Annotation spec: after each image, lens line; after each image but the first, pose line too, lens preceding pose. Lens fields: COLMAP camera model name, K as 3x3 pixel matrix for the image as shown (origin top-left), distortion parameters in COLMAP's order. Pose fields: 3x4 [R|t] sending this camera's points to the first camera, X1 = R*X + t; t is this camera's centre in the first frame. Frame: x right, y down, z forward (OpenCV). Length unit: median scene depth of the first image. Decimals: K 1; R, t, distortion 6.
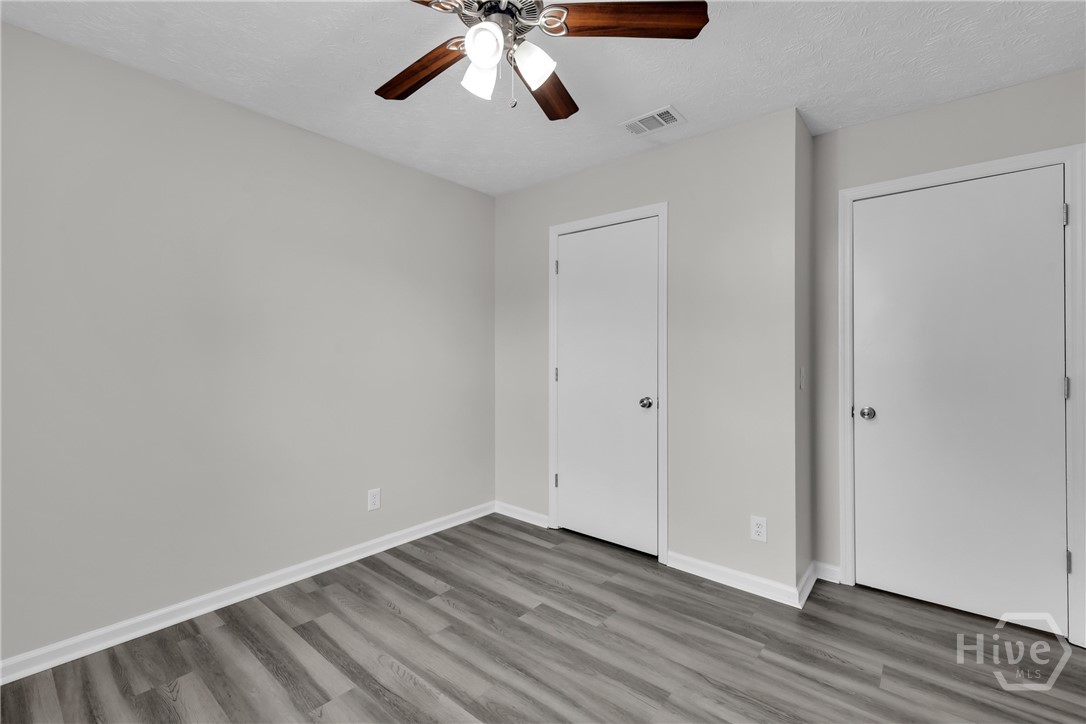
lens RADIAL K [[475.9, 0, 545.8], [0, 475.9, 358.1], [0, 0, 1]] dist [0.003330, 0.000618]
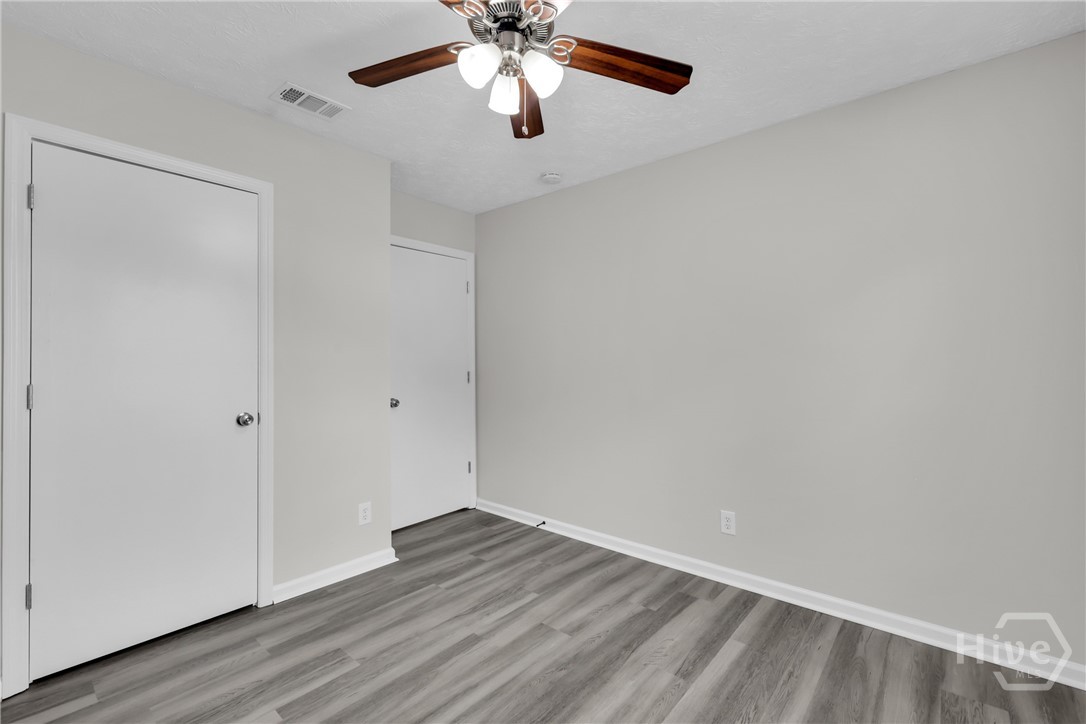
lens RADIAL K [[475.9, 0, 545.8], [0, 475.9, 358.1], [0, 0, 1]] dist [0.003330, 0.000618]
pose [[0.003976, 0.003431, 0.999986, -0.756830], [0.006115, 0.999975, -0.003455, -0.005506], [-0.999973, 0.006129, 0.003955, 0.620836]]
